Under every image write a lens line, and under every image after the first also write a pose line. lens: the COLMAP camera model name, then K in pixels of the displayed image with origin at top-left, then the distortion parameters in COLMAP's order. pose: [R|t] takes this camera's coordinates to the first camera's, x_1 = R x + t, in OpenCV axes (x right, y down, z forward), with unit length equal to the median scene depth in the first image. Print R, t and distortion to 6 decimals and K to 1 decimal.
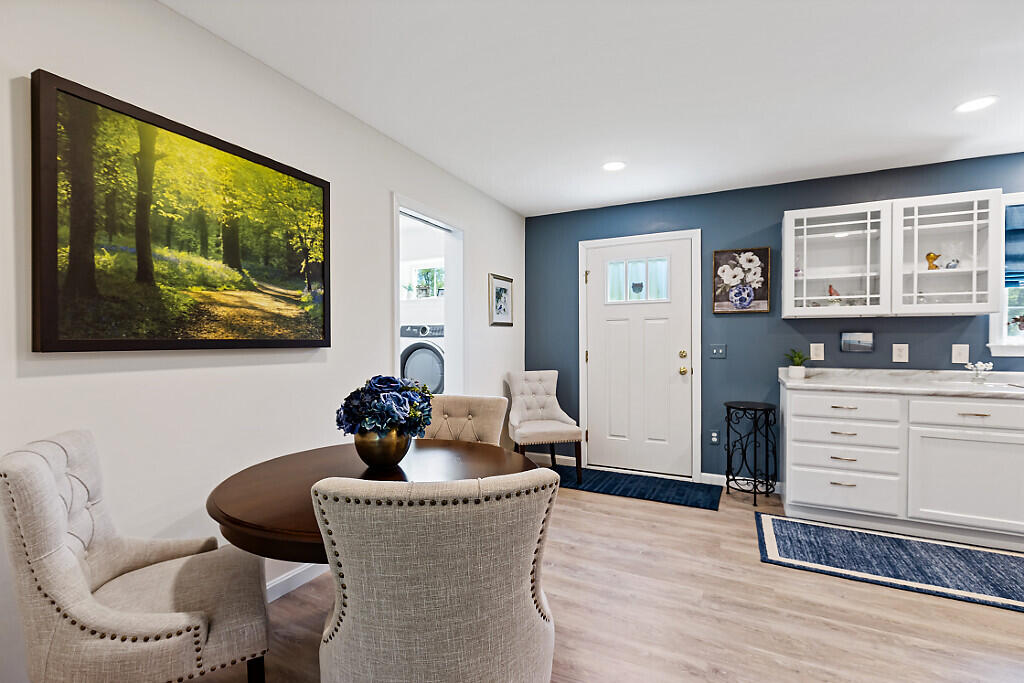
lens RADIAL K [[459.9, 0, 506.3], [0, 459.9, 341.4], [0, 0, 1]] dist [-0.001773, -0.000503]
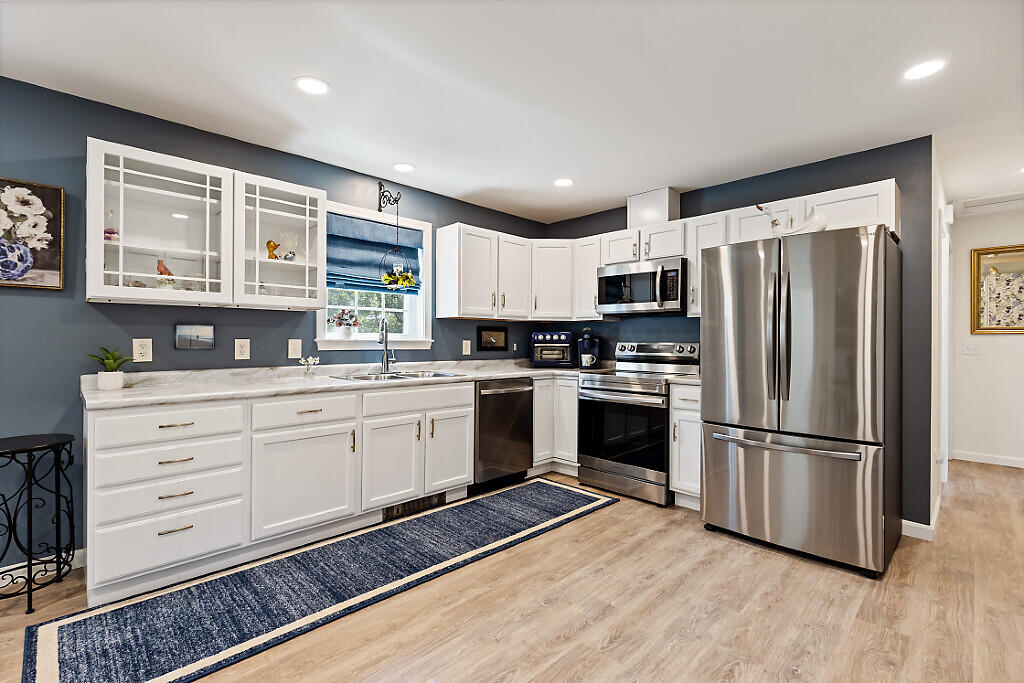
lens RADIAL K [[459.9, 0, 506.3], [0, 459.9, 341.4], [0, 0, 1]] dist [-0.001773, -0.000503]
pose [[0.328499, -0.006354, 0.944483, 0.196324], [-0.001120, 0.999974, 0.007117, 0.002974], [-0.944504, -0.003396, 0.328483, 0.237588]]
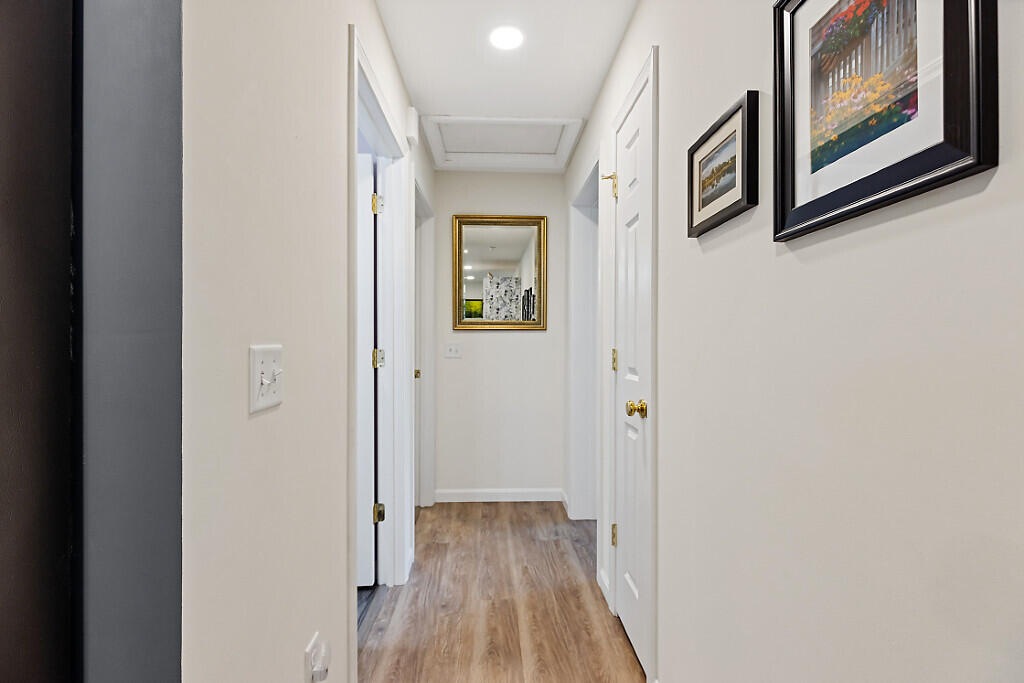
lens RADIAL K [[459.9, 0, 506.3], [0, 459.9, 341.4], [0, 0, 1]] dist [-0.001773, -0.000503]
pose [[-0.477726, -0.006770, 0.878483, 1.029518], [-0.003852, 0.999977, 0.005611, 0.008117], [-0.878500, -0.000704, -0.477741, -0.259172]]
